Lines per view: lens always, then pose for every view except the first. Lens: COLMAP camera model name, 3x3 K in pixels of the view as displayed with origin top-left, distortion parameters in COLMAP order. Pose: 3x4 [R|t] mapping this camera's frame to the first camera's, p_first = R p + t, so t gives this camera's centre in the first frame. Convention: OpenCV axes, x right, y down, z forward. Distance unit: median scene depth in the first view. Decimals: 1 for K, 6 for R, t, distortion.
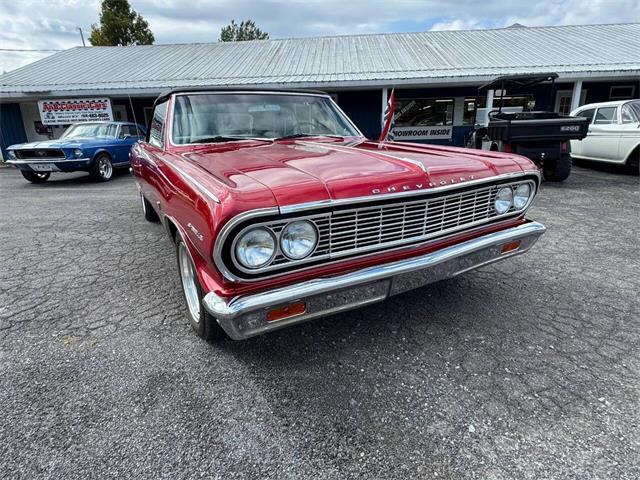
lens RADIAL K [[356.9, 0, 317.1], [0, 356.9, 240.4], [0, 0, 1]] dist [-0.001855, -0.000147]
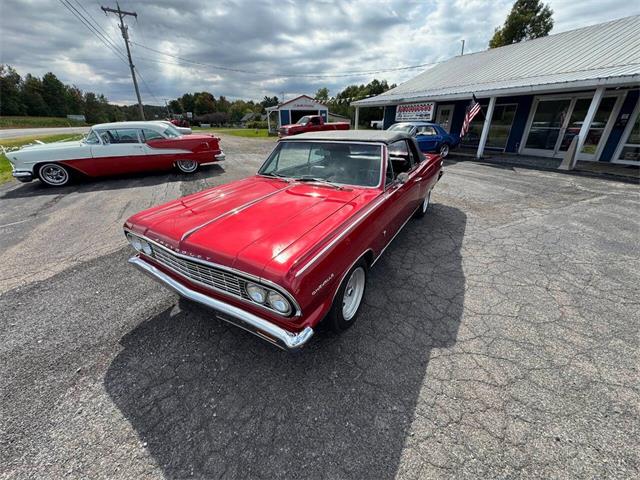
lens RADIAL K [[254.9, 0, 319.8], [0, 254.9, 240.0], [0, 0, 1]] dist [-0.003855, 0.001581]
pose [[0.486885, 0.390022, -0.781553, 0.867691], [-0.258176, 0.919053, 0.297803, -0.404912], [0.834439, 0.056782, 0.548168, 0.537238]]
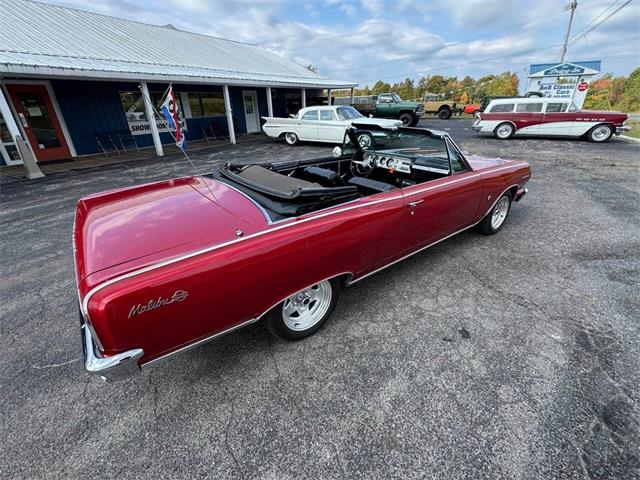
lens RADIAL K [[299.4, 0, 319.6], [0, 299.4, 240.7], [0, 0, 1]] dist [-0.003401, 0.000428]
pose [[0.482443, -0.351622, 0.802253, -1.701314], [0.262344, 0.931850, 0.250661, -0.481714], [-0.835718, 0.089537, 0.541810, 0.930170]]
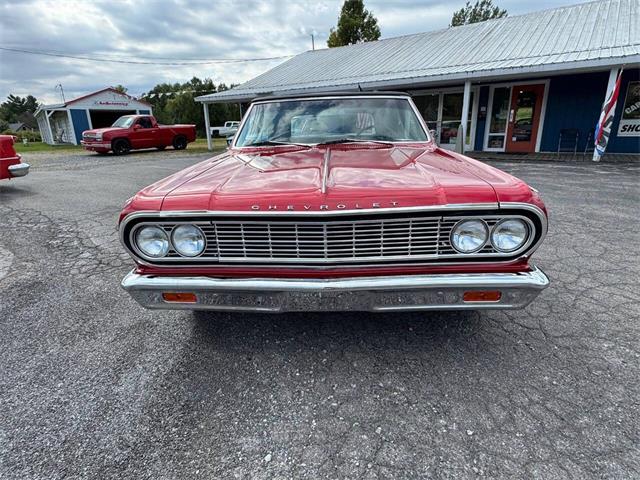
lens RADIAL K [[356.9, 0, 315.7], [0, 356.9, 242.4], [0, 0, 1]] dist [-0.001855, -0.000147]
pose [[0.842260, 0.170690, -0.511335, 0.477467], [-0.155083, 0.985170, 0.073414, -0.077477], [0.516283, 0.017466, 0.856240, 0.105557]]
